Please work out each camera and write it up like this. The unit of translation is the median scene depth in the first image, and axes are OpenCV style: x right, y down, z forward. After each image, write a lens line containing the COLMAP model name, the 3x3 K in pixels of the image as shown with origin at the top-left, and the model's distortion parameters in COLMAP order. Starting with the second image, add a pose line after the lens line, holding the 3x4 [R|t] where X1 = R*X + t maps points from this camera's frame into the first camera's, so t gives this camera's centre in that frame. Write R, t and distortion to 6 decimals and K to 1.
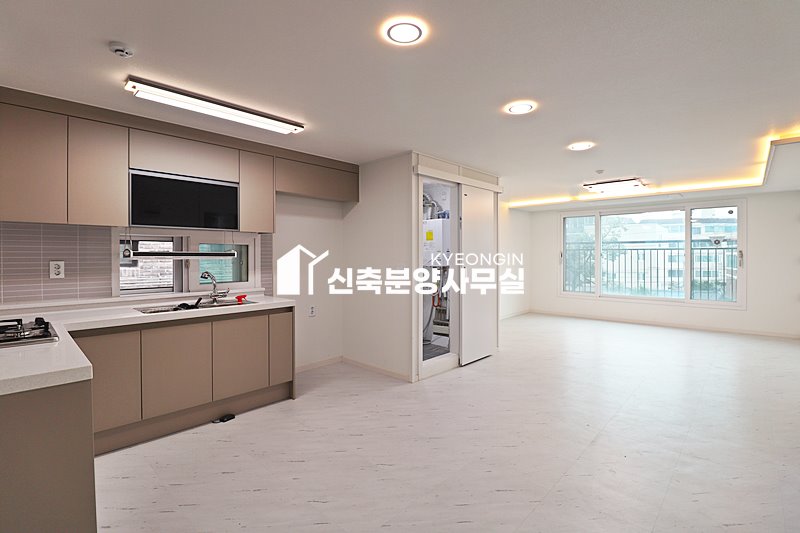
lens RADIAL K [[369.1, 0, 399.8], [0, 369.1, 259.2], [0, 0, 1]] dist [-0.008484, -0.008314]
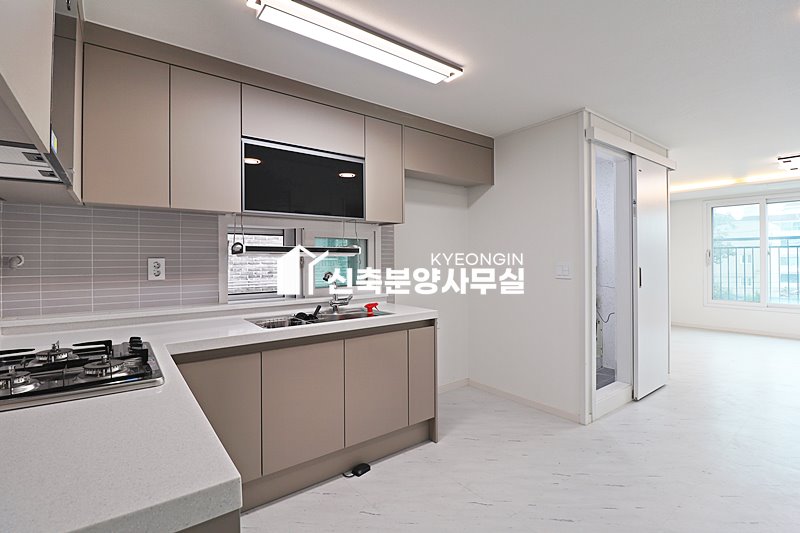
lens RADIAL K [[369.1, 0, 397.2], [0, 369.1, 259.8], [0, 0, 1]] dist [-0.008484, -0.008314]
pose [[0.986168, -0.005846, -0.165646, -0.217475], [0.004284, 0.999943, -0.009786, 0.013755], [0.165694, 0.008941, 0.986137, 0.221982]]
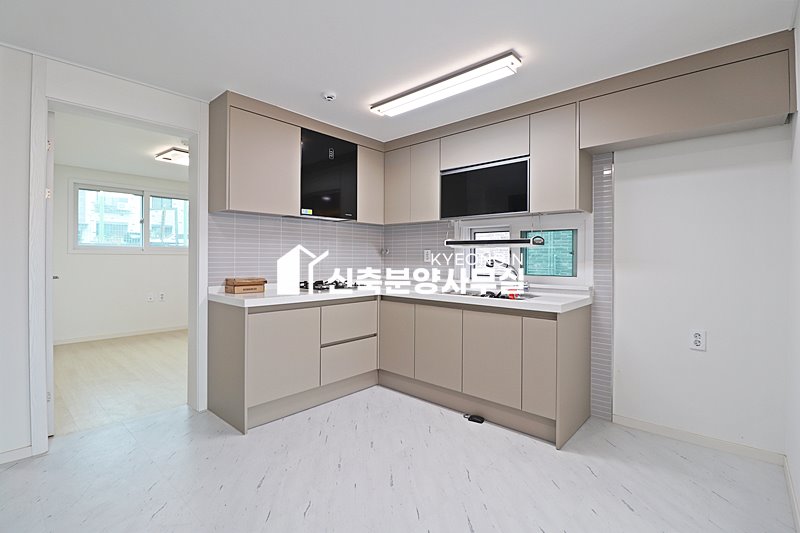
lens RADIAL K [[369.1, 0, 401.7], [0, 369.1, 257.2], [0, 0, 1]] dist [-0.008484, -0.008314]
pose [[0.027144, -0.000482, -0.999631, 0.350516], [-0.015789, 0.999875, -0.000911, 0.027155], [0.999507, 0.015808, 0.027133, 0.625894]]
